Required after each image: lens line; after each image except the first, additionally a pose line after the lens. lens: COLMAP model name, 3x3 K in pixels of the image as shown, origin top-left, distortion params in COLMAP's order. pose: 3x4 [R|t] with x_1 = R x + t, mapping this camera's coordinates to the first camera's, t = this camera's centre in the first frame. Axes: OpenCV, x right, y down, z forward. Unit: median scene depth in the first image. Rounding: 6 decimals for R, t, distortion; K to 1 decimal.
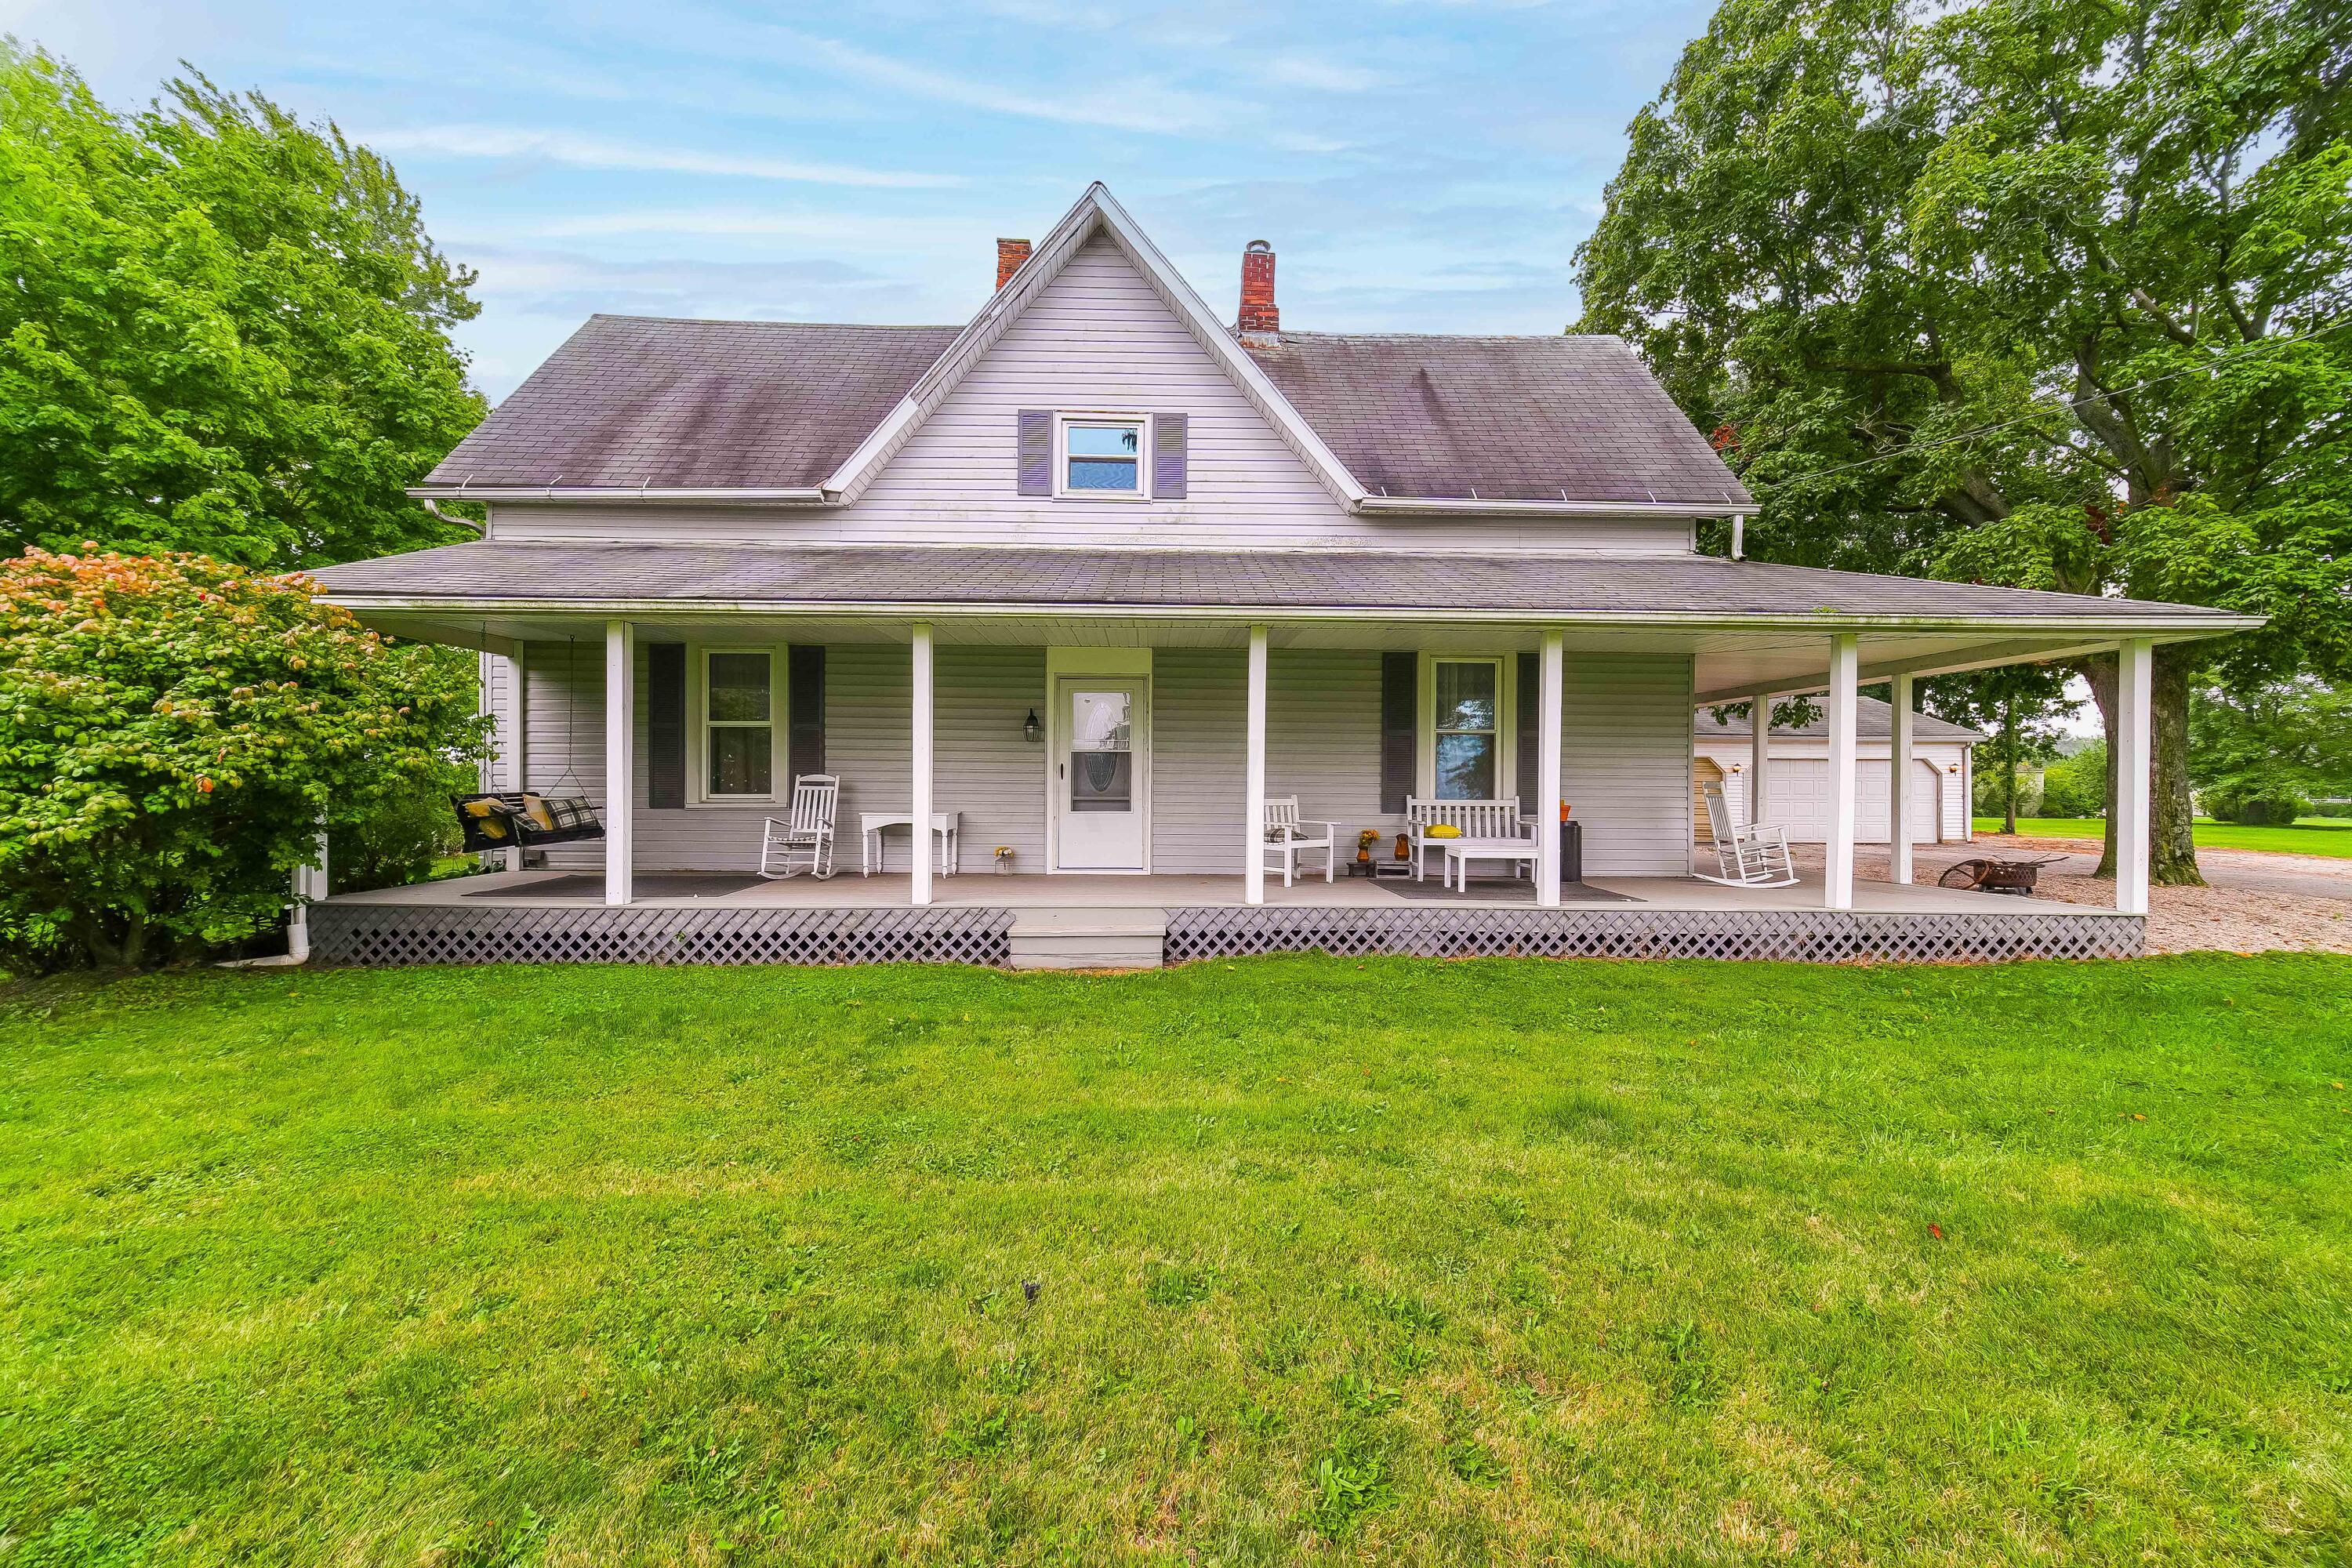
lens RADIAL K [[932.3, 0, 1176.0], [0, 932.3, 784.0], [0, 0, 1]] dist [0.008311, 0.000033]
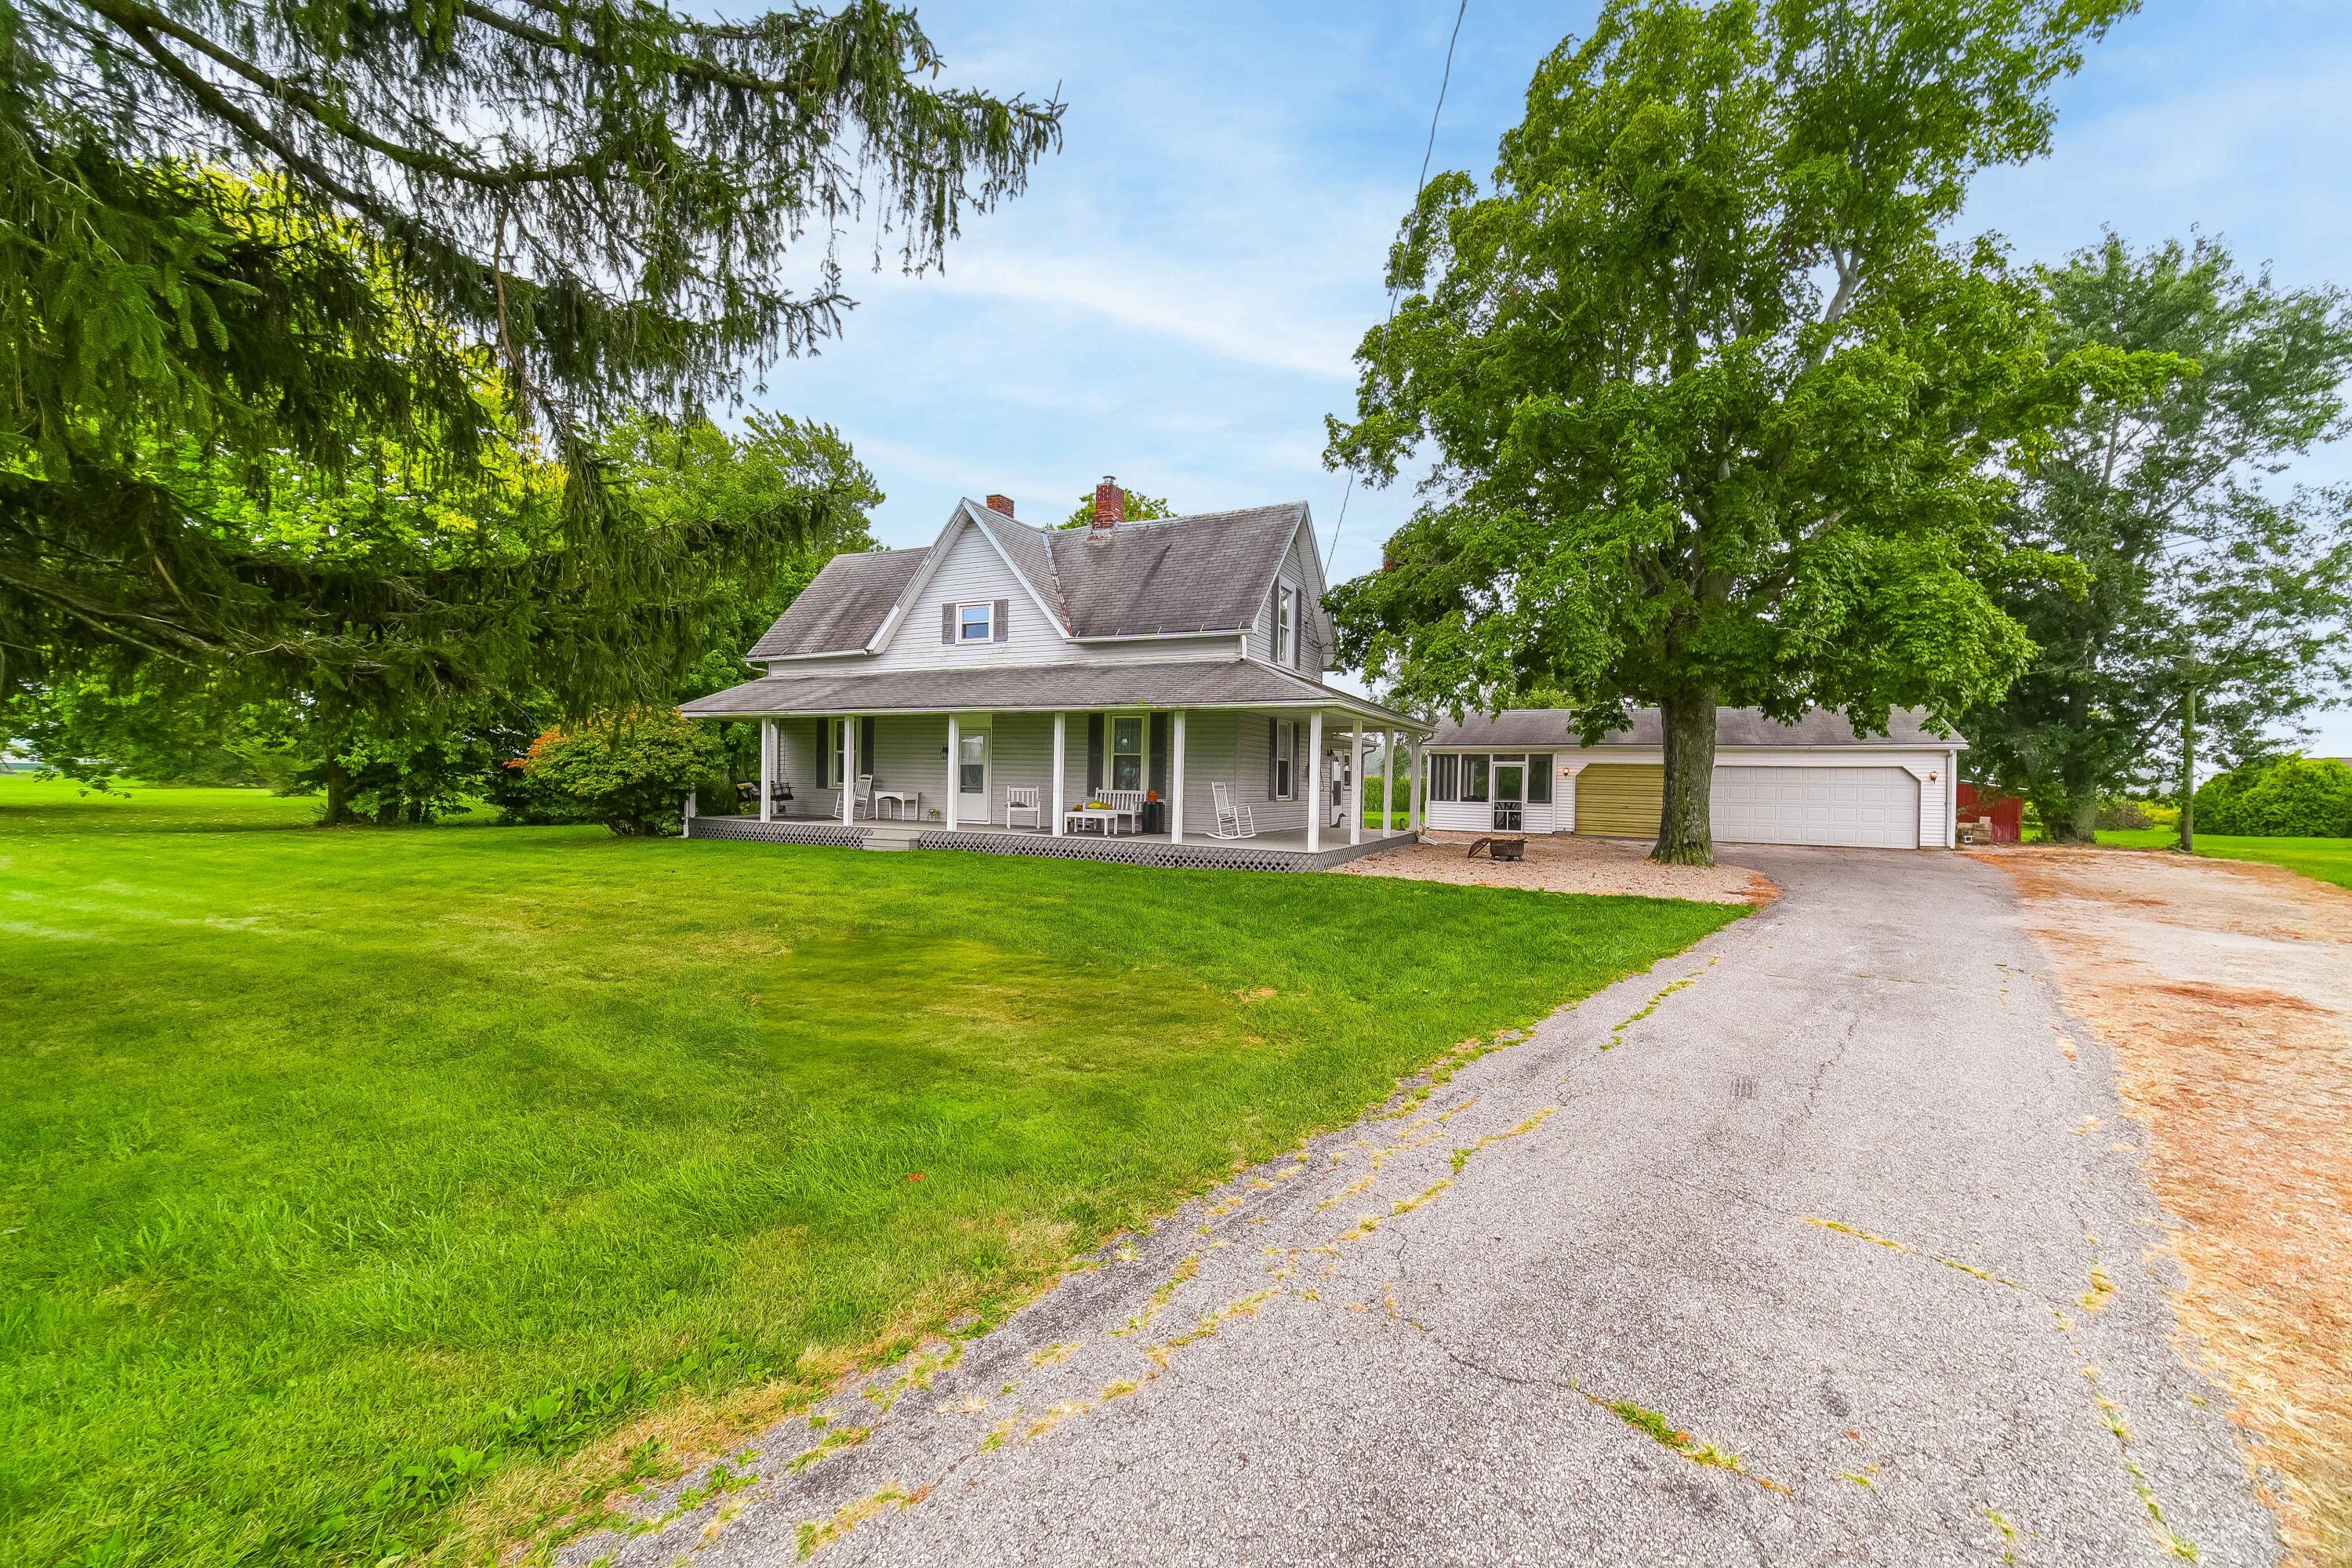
lens RADIAL K [[932.3, 0, 1176.0], [0, 932.3, 784.0], [0, 0, 1]] dist [0.008311, 0.000033]
pose [[0.889713, 0.012706, -0.456342, 1.278557], [-0.012303, 0.999917, 0.003854, -0.004987], [0.456354, 0.002185, 0.889796, -0.647508]]
